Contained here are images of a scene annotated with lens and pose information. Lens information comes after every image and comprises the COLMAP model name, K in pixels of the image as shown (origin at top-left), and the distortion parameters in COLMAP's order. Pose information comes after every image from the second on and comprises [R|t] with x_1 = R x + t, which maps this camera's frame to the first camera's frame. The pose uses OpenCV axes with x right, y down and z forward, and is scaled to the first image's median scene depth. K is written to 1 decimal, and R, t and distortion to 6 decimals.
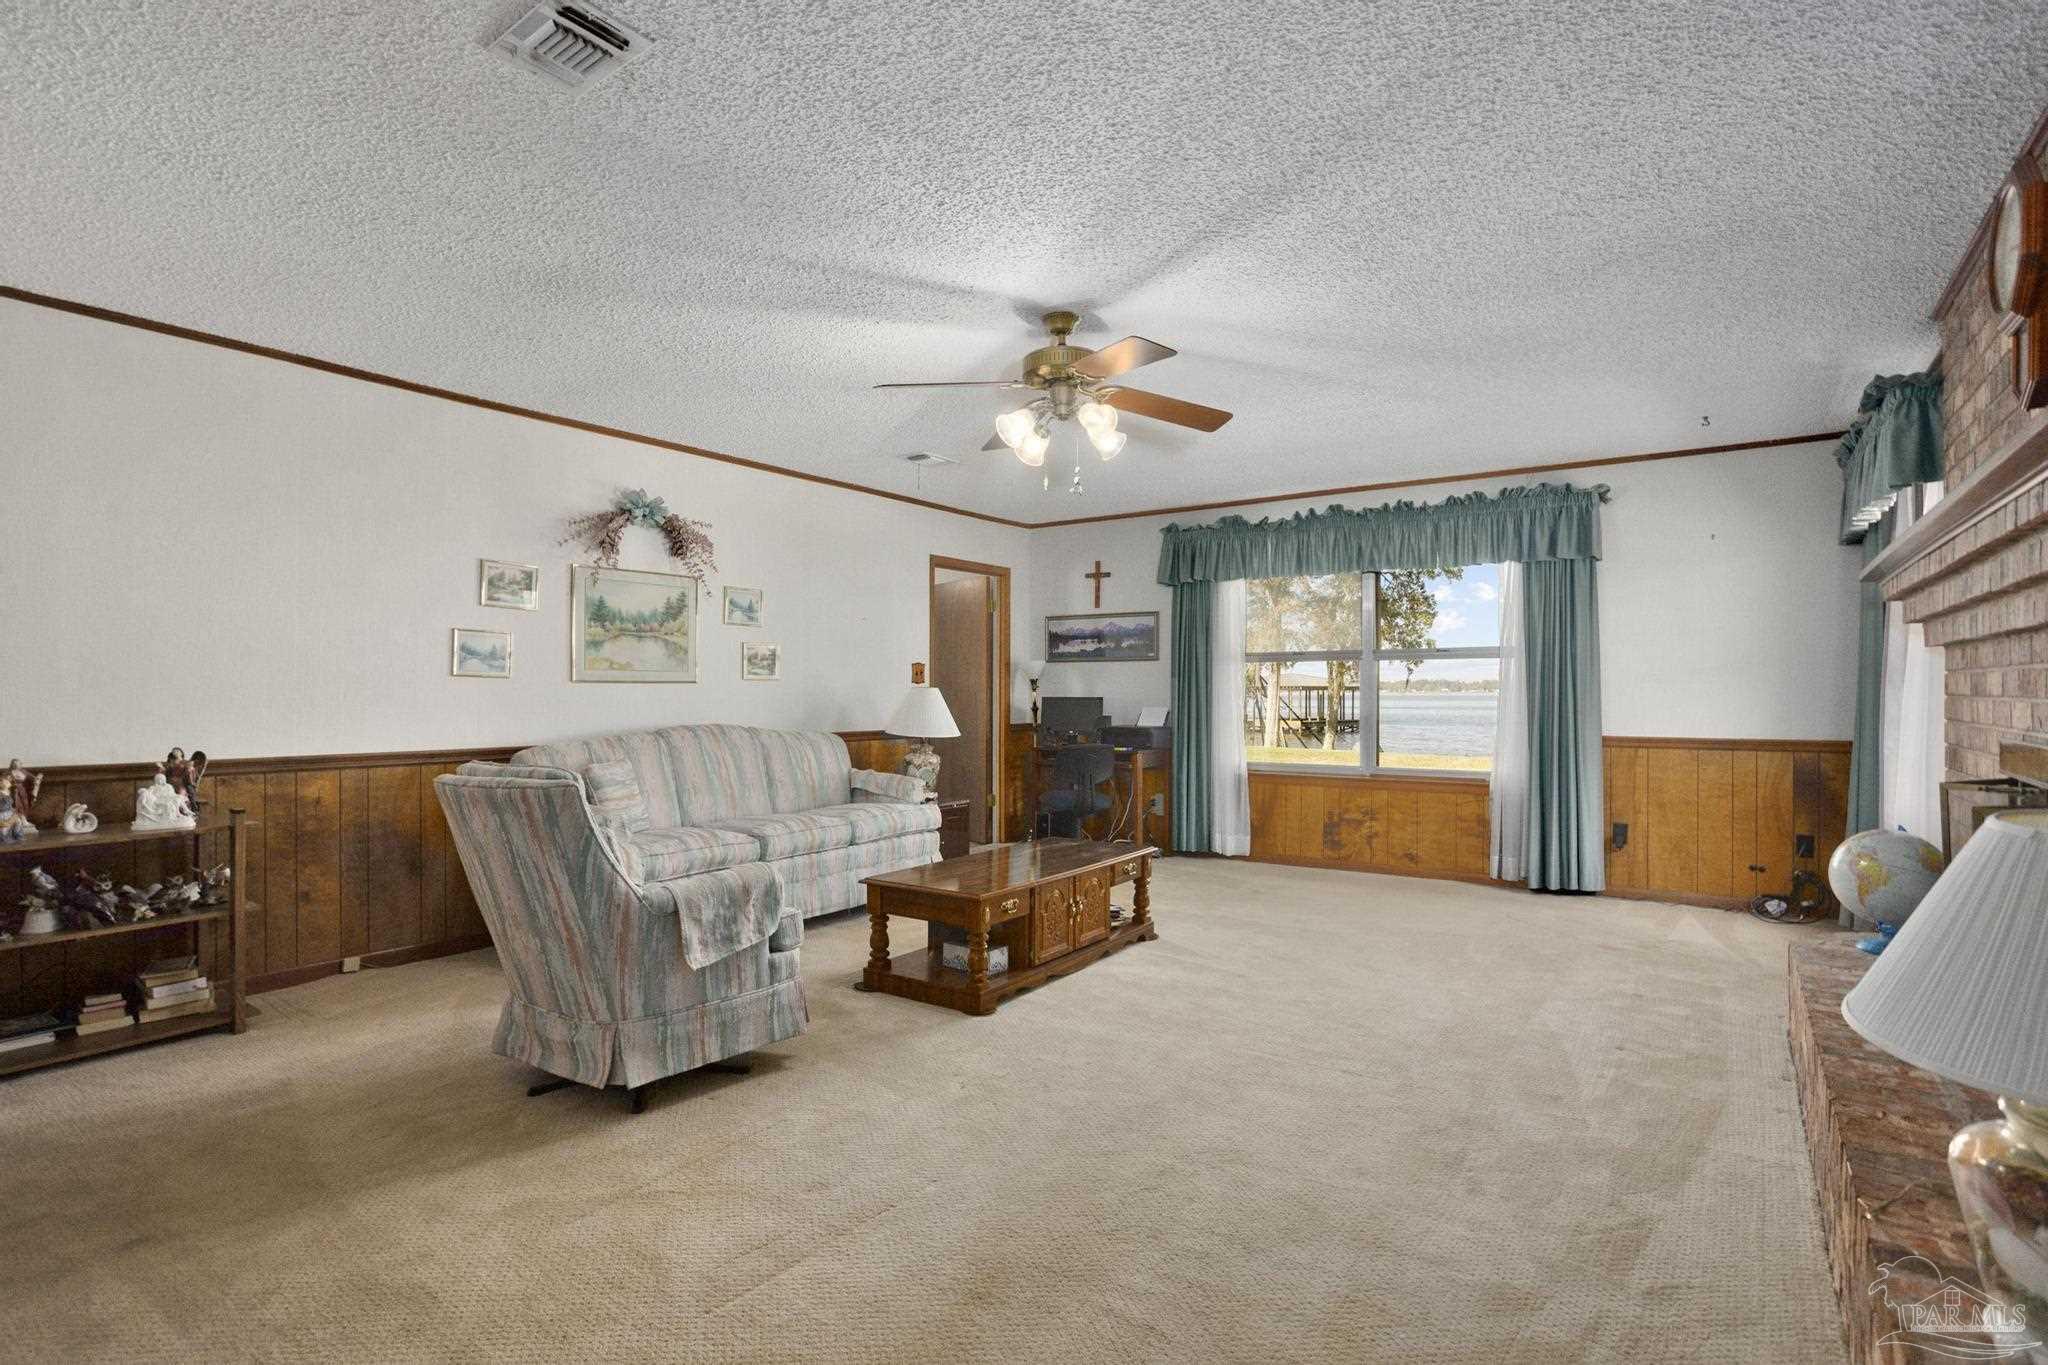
lens RADIAL K [[1004.9, 0, 1010.1], [0, 1004.9, 681.1], [0, 0, 1]] dist [-0.048647, 0.030177]
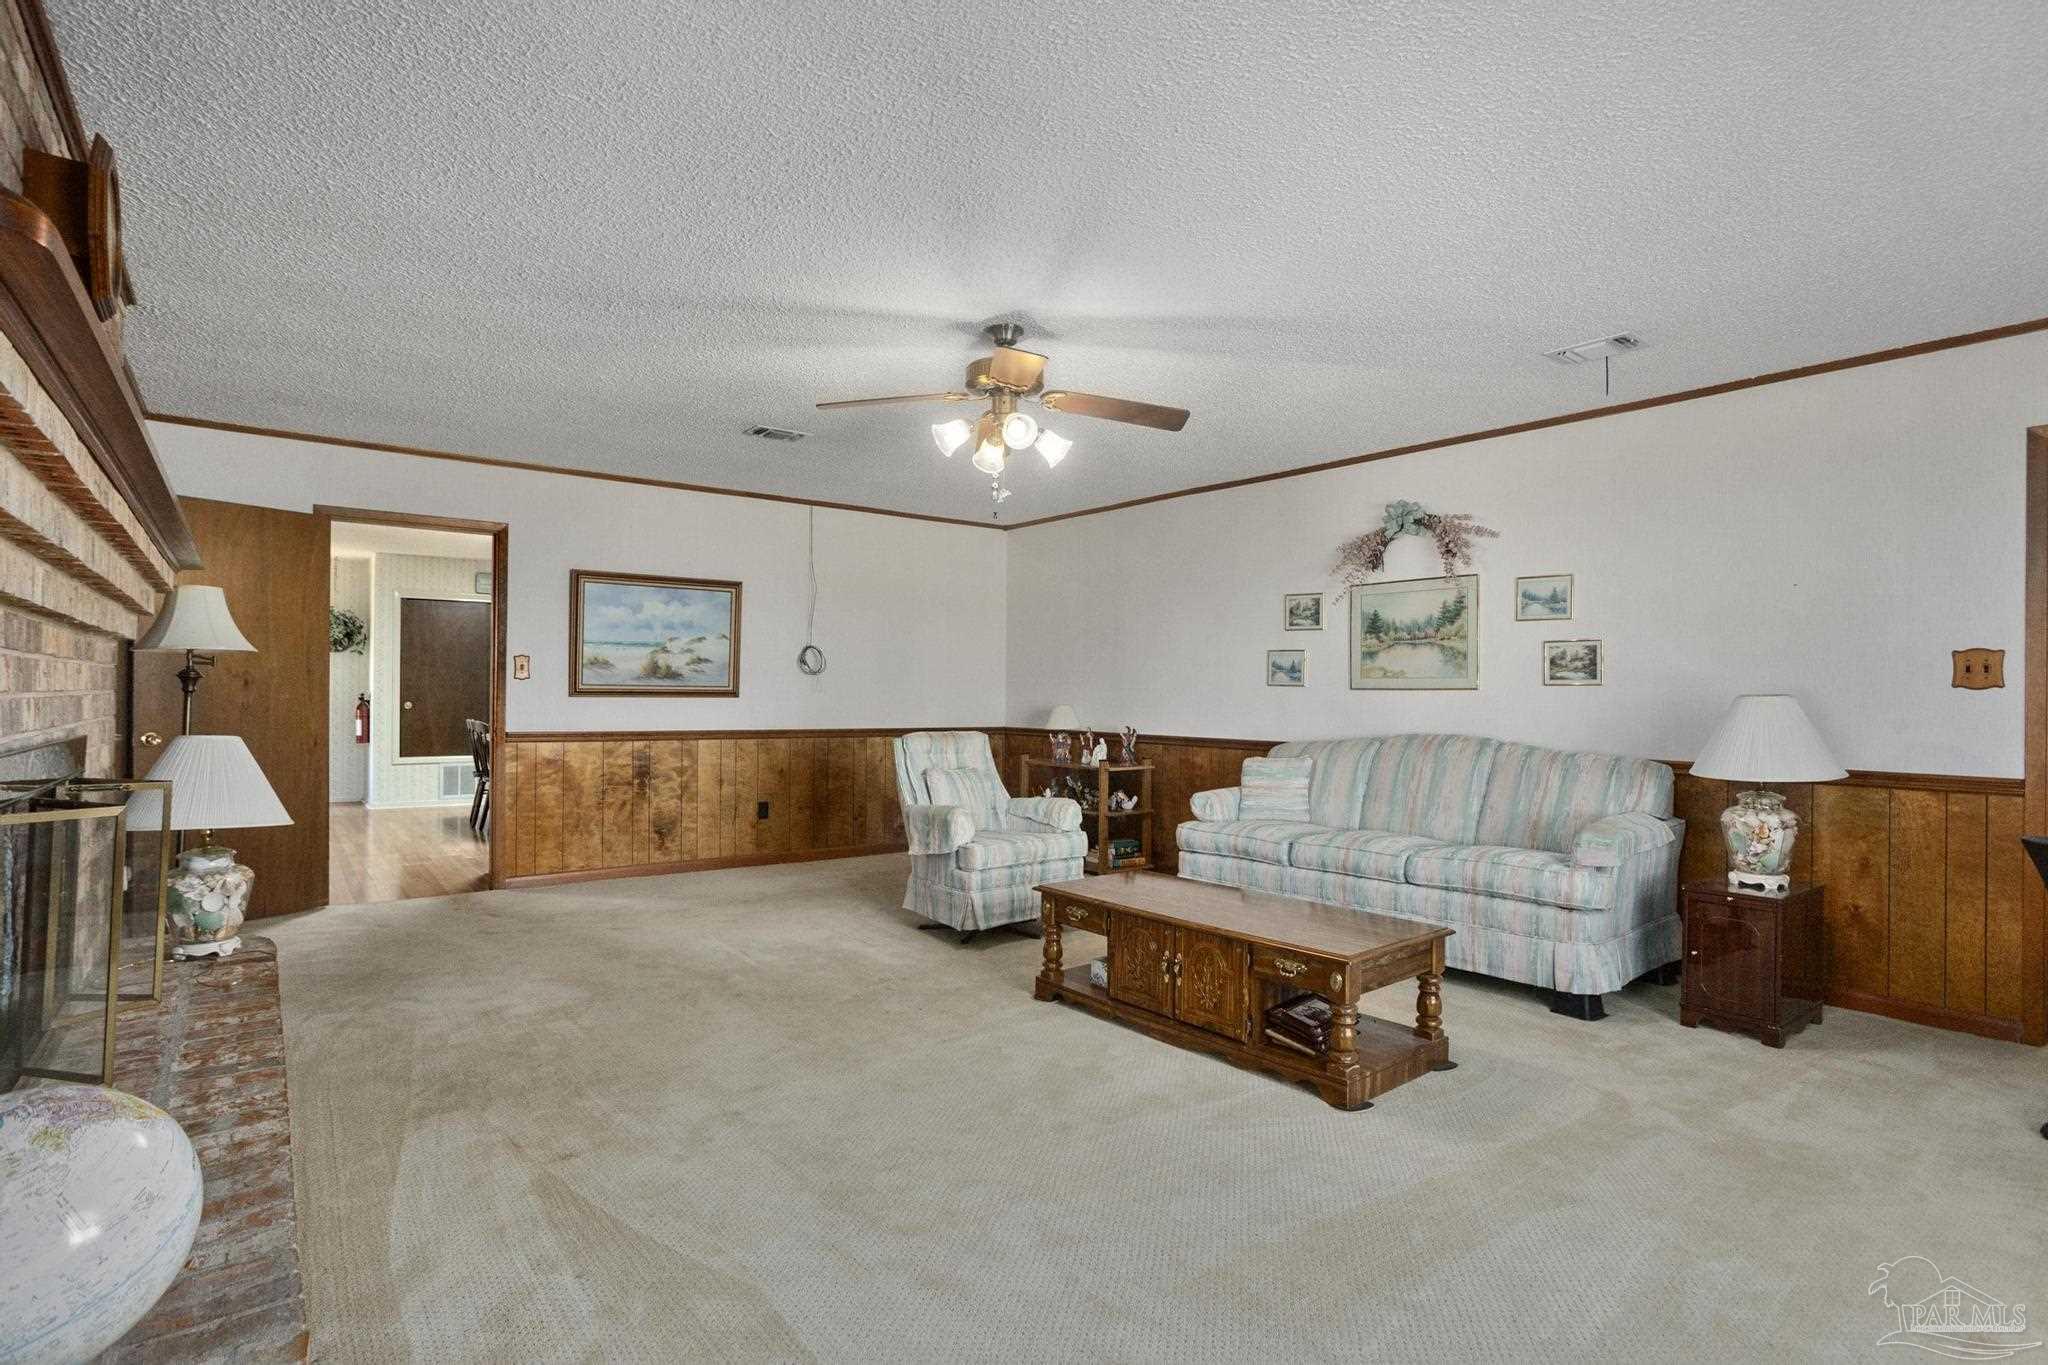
lens RADIAL K [[1004.9, 0, 1010.1], [0, 1004.9, 681.1], [0, 0, 1]] dist [-0.048647, 0.030177]
pose [[-0.278753, -0.016315, -0.960224, 0.724742], [-0.001305, 0.999861, -0.016609, 0.009931], [0.960362, -0.003377, -0.278735, 0.910271]]
